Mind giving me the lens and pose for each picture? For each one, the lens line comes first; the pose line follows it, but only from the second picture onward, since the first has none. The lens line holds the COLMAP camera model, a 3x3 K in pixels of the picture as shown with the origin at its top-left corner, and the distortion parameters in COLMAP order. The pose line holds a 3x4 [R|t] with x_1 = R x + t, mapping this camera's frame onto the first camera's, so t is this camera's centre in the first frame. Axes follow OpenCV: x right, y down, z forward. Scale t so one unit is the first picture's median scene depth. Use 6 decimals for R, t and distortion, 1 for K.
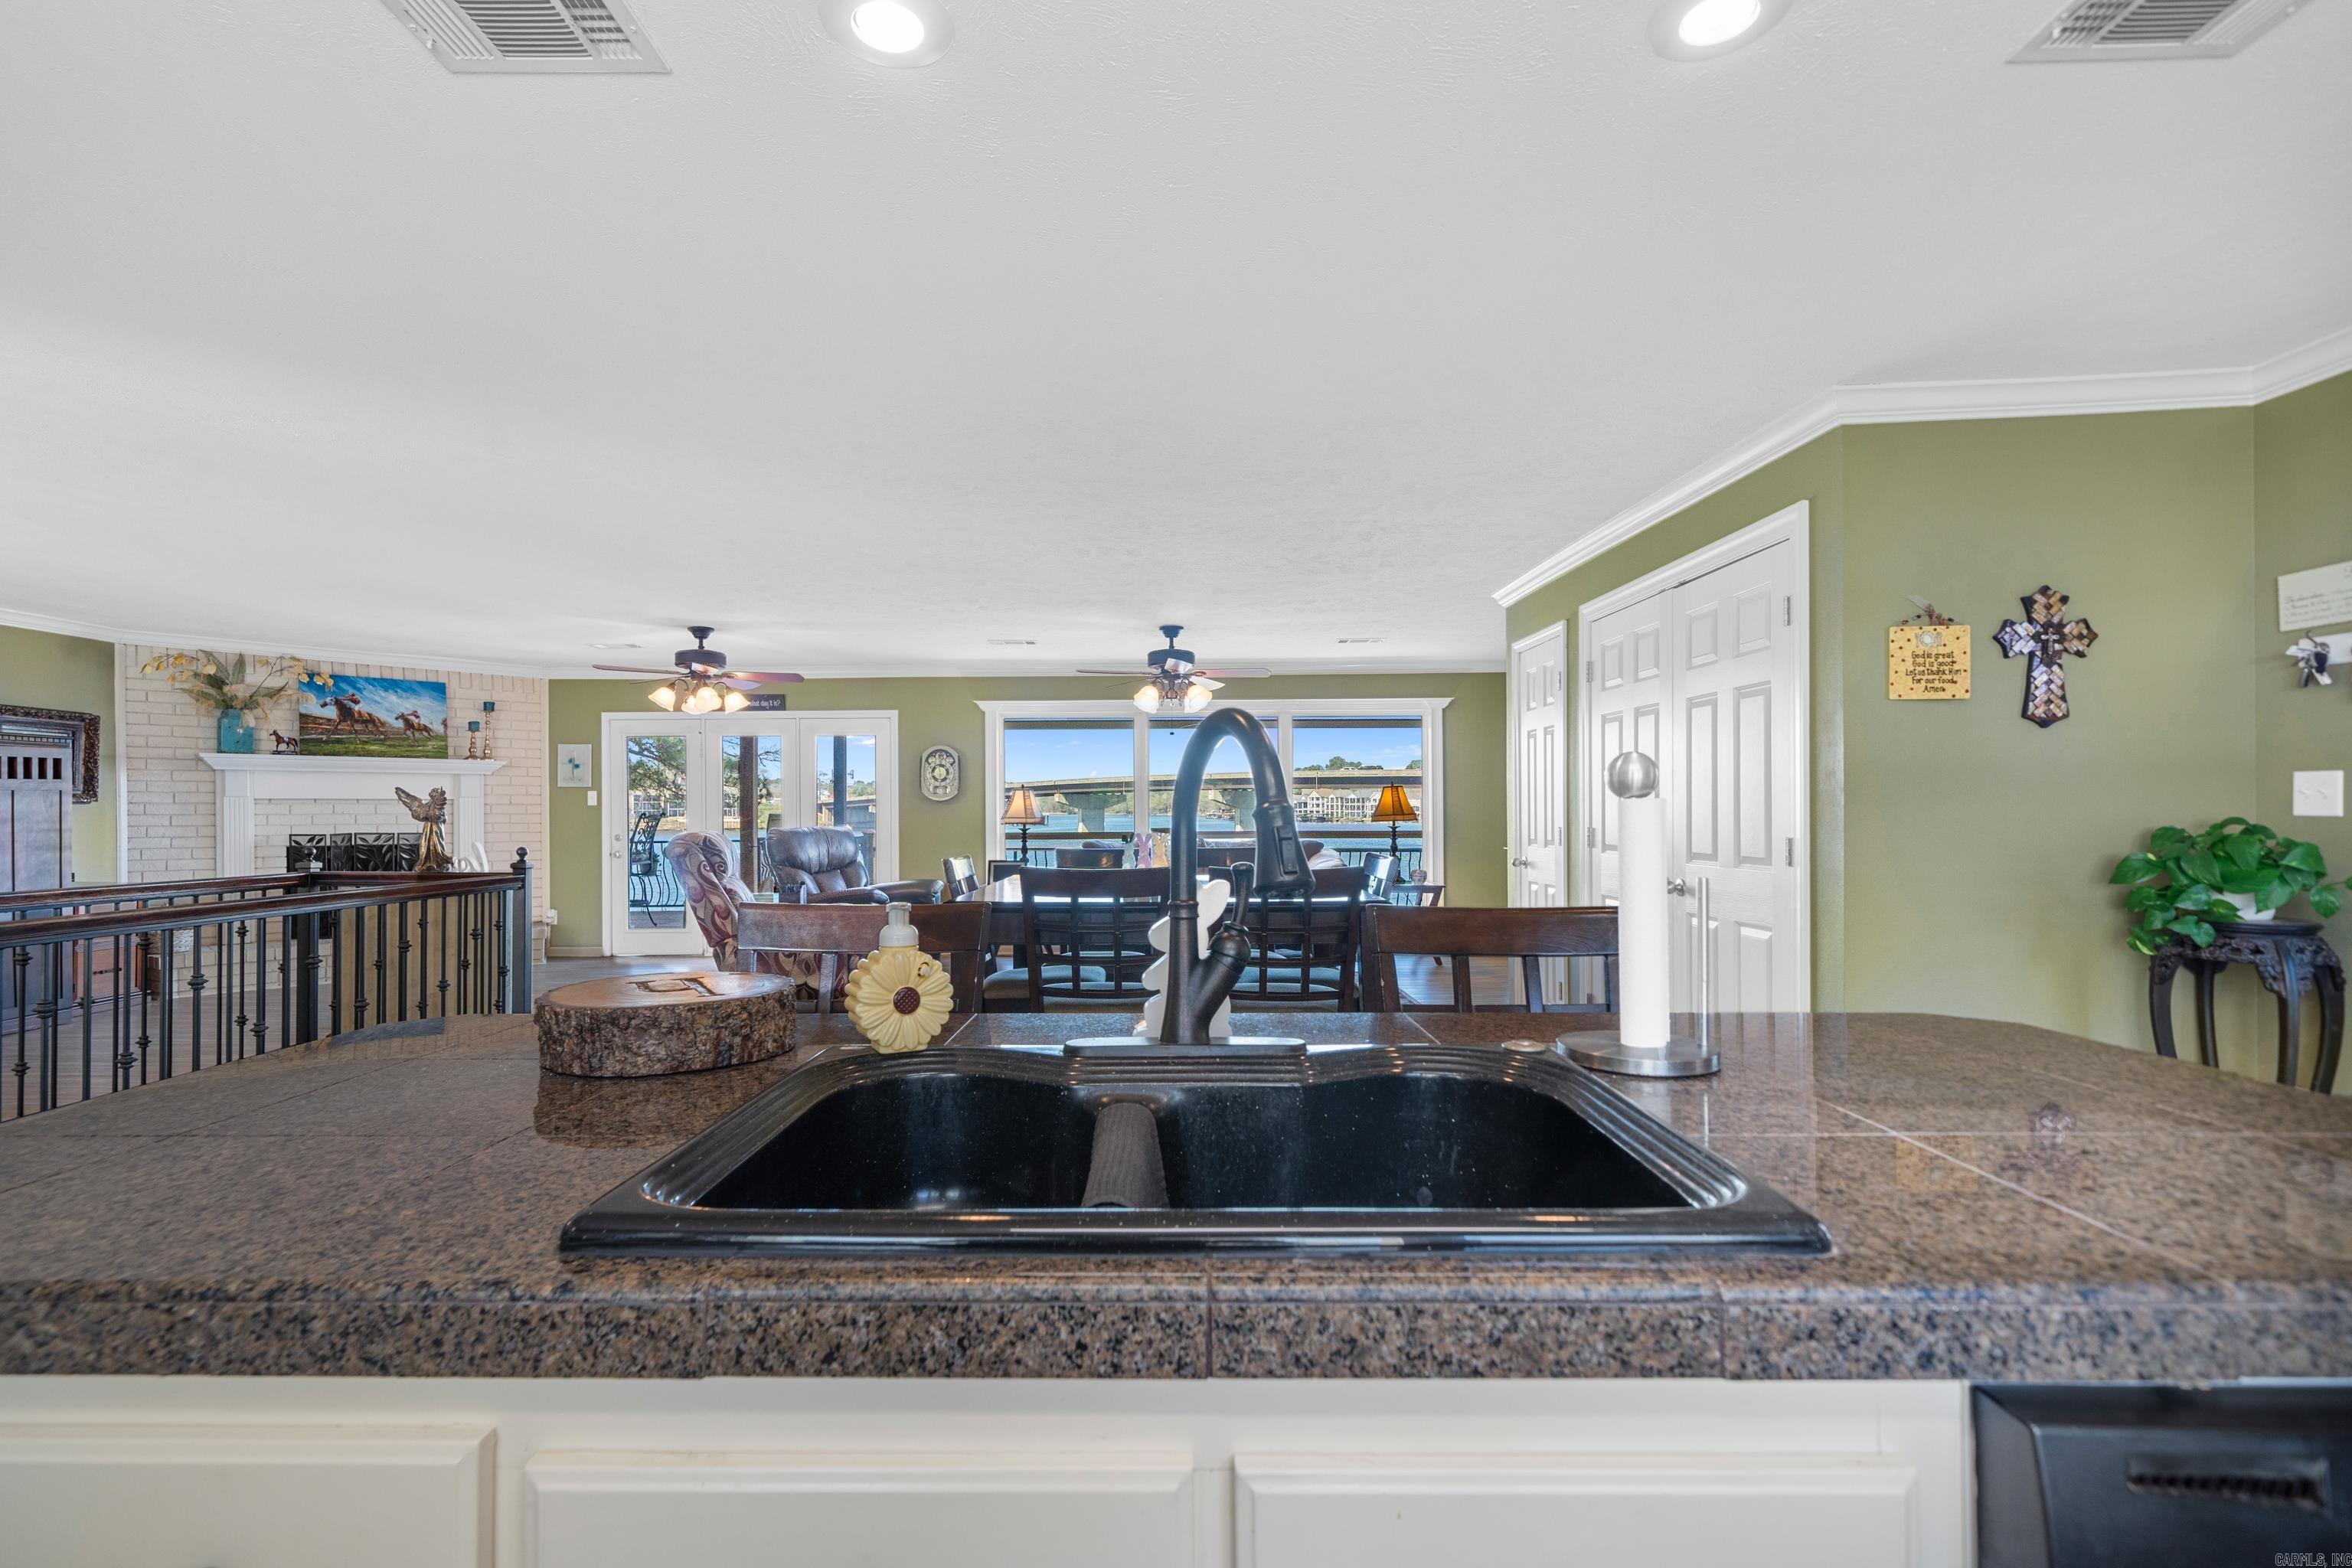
lens RADIAL K [[1095.8, 0, 1170.5], [0, 1095.8, 808.2], [0, 0, 1]] dist [-0.000326, 0.000167]
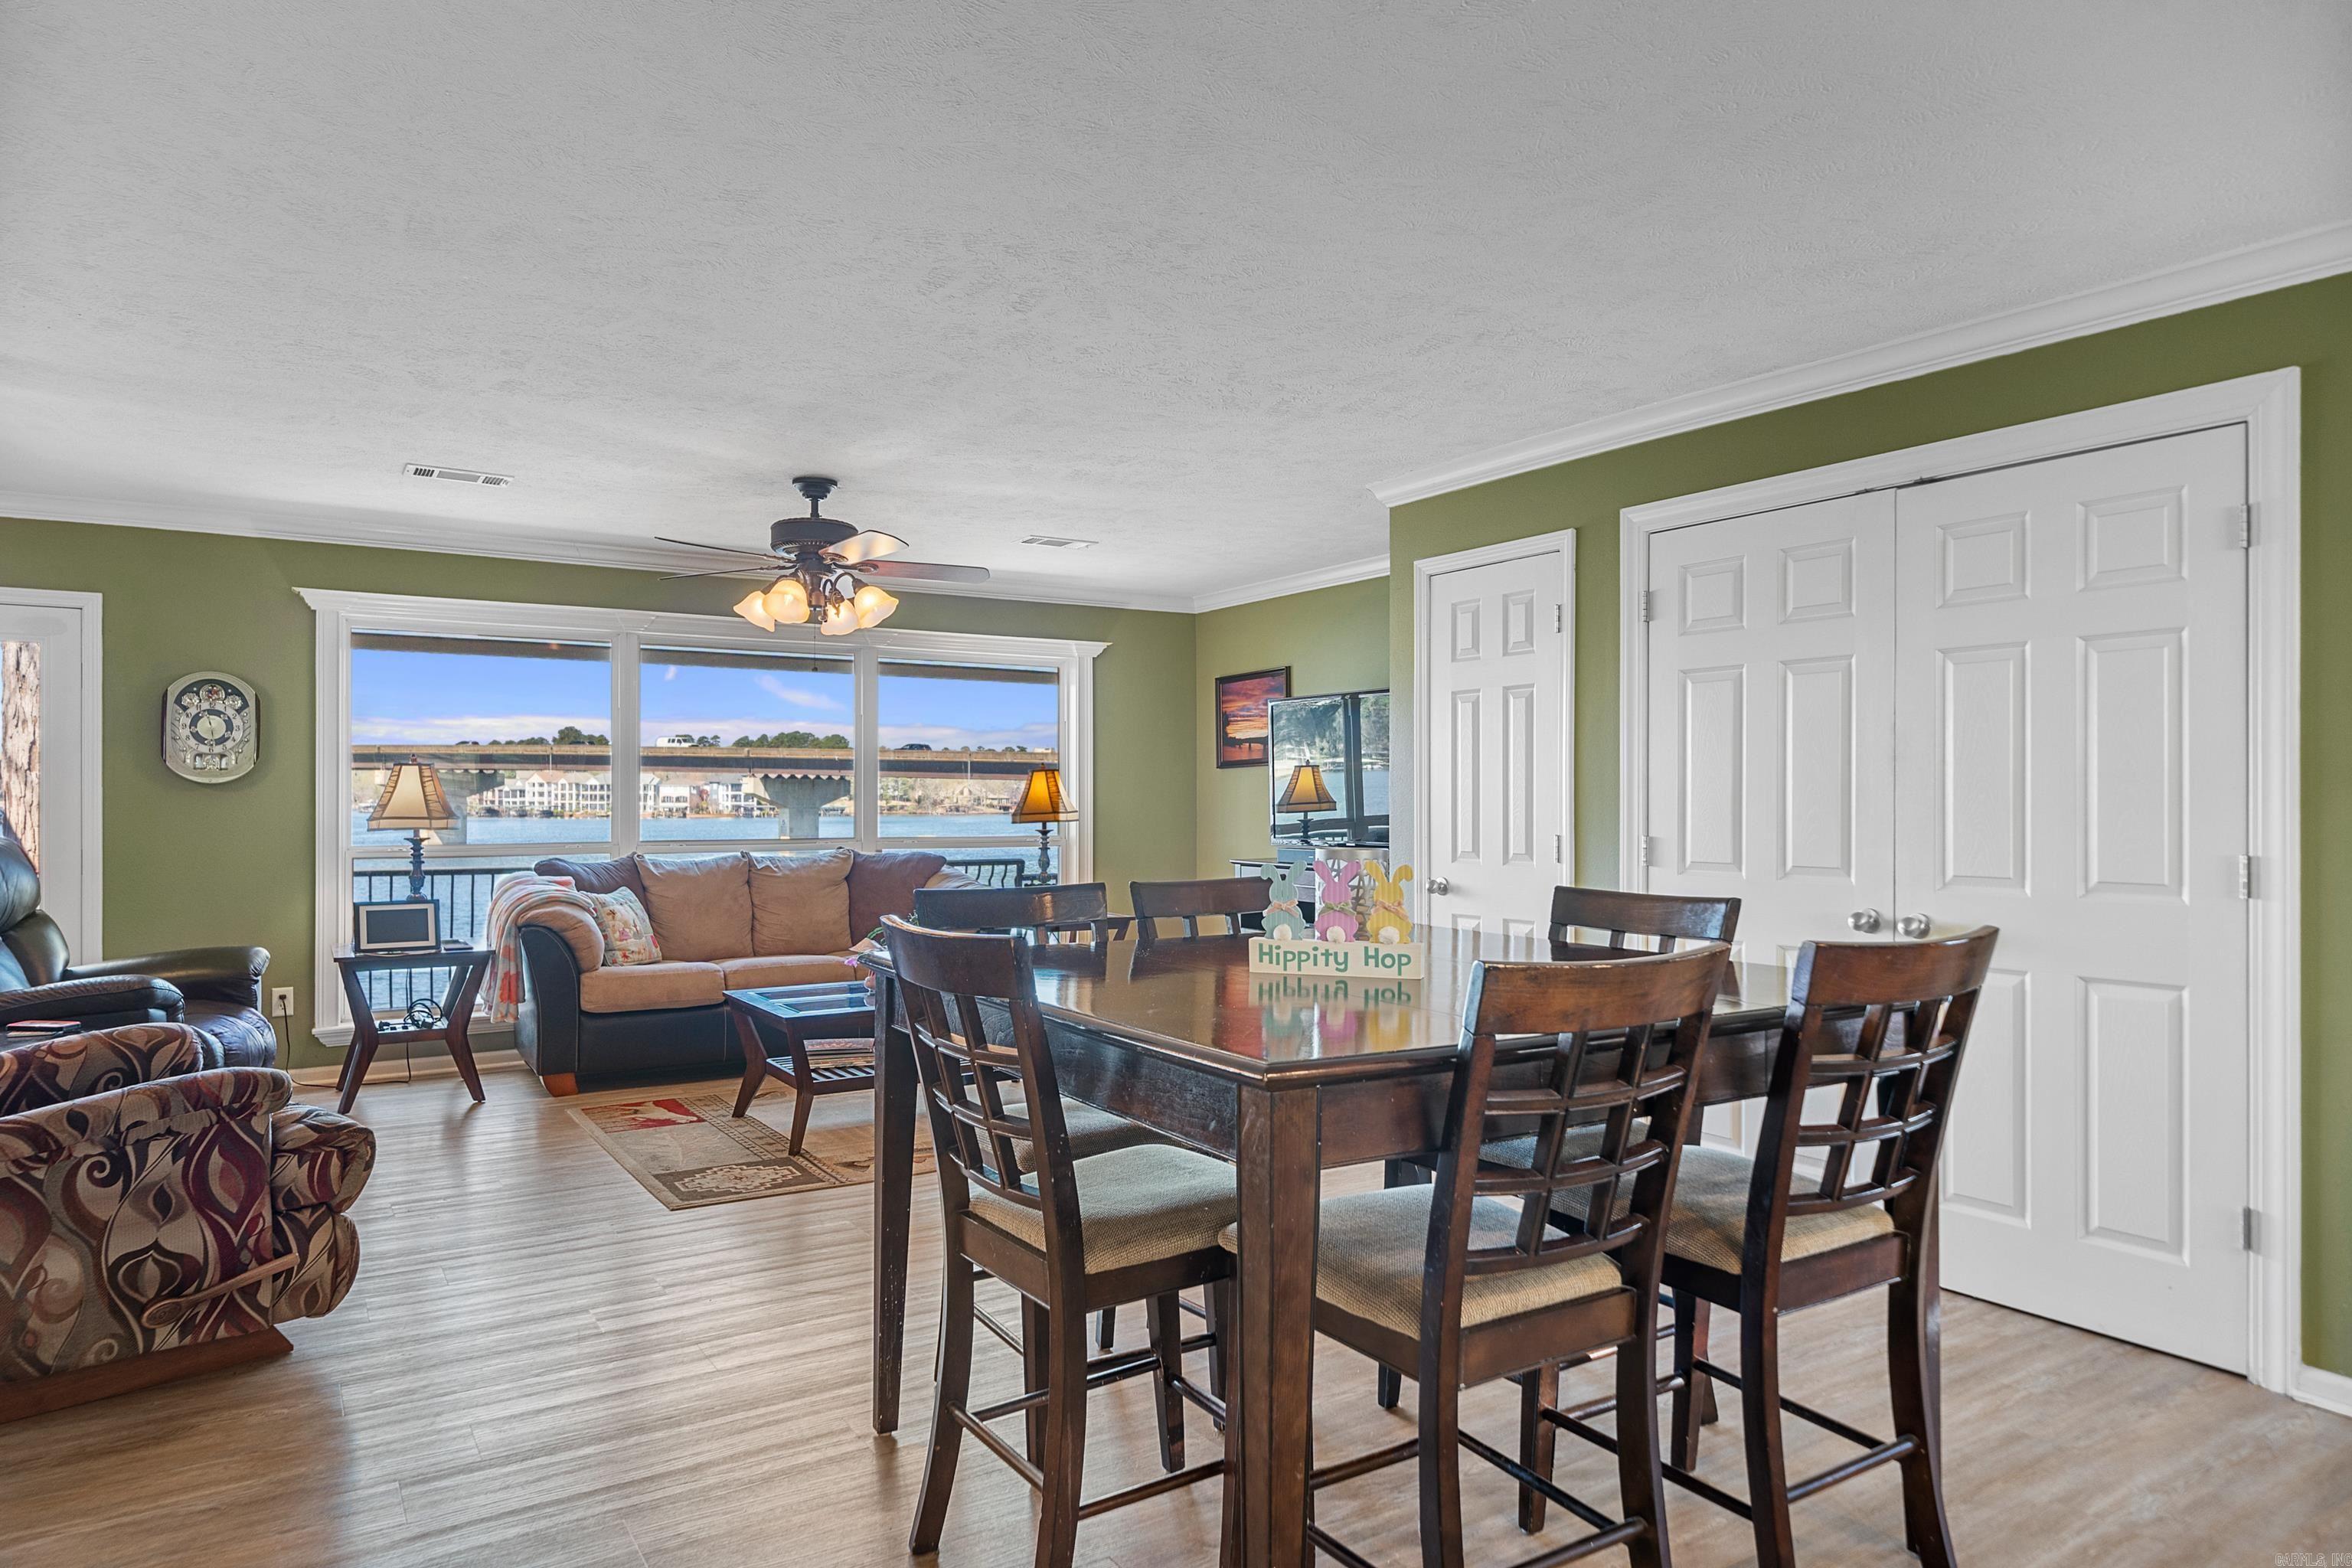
lens RADIAL K [[1407.2, 0, 1174.8], [0, 1407.2, 807.5], [0, 0, 1]] dist [-0.005279, -0.000936]
pose [[0.846223, 0.003491, 0.532818, -0.194090], [-0.006414, 0.999973, 0.003635, -0.001109], [-0.532791, -0.006493, 0.846222, 0.250606]]
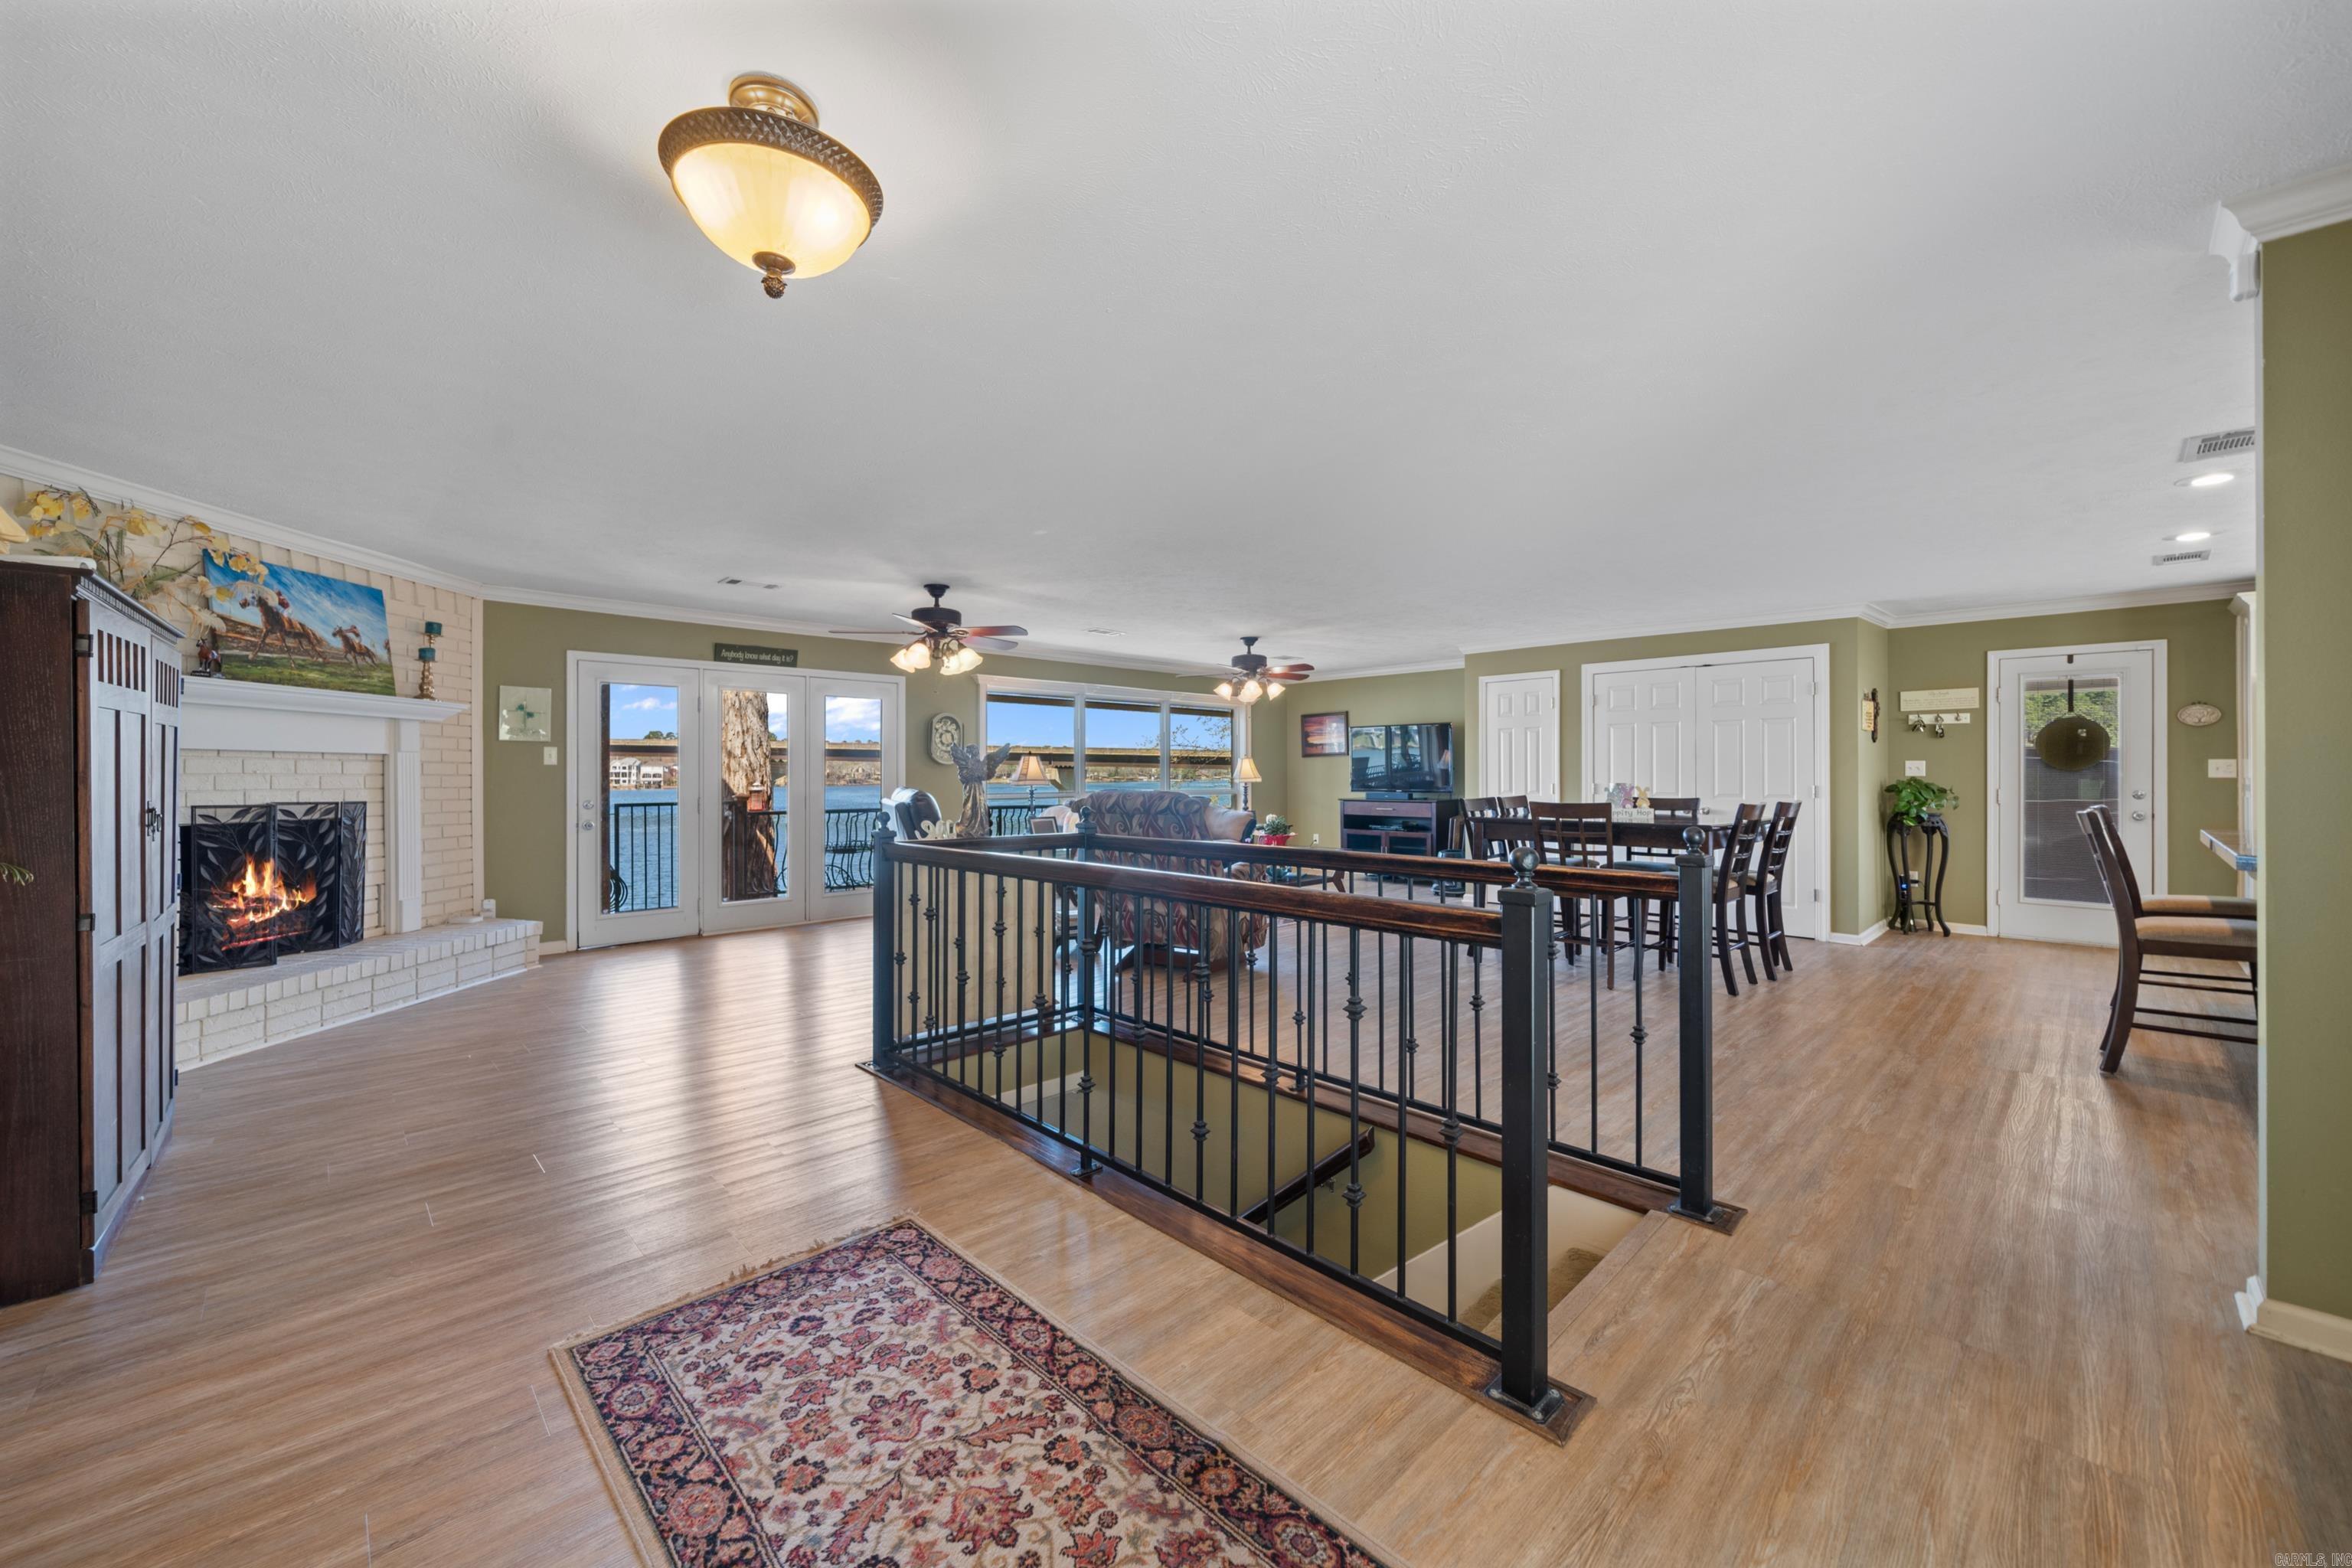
lens RADIAL K [[926.3, 0, 1176.0], [0, 926.3, 784.0], [0, 0, 1]] dist [0.019889, -0.000072]
pose [[0.716095, -0.002410, 0.697999, -0.742979], [-0.003271, 0.999971, 0.006809, 0.005702], [-0.697995, -0.007159, 0.716067, 0.211684]]
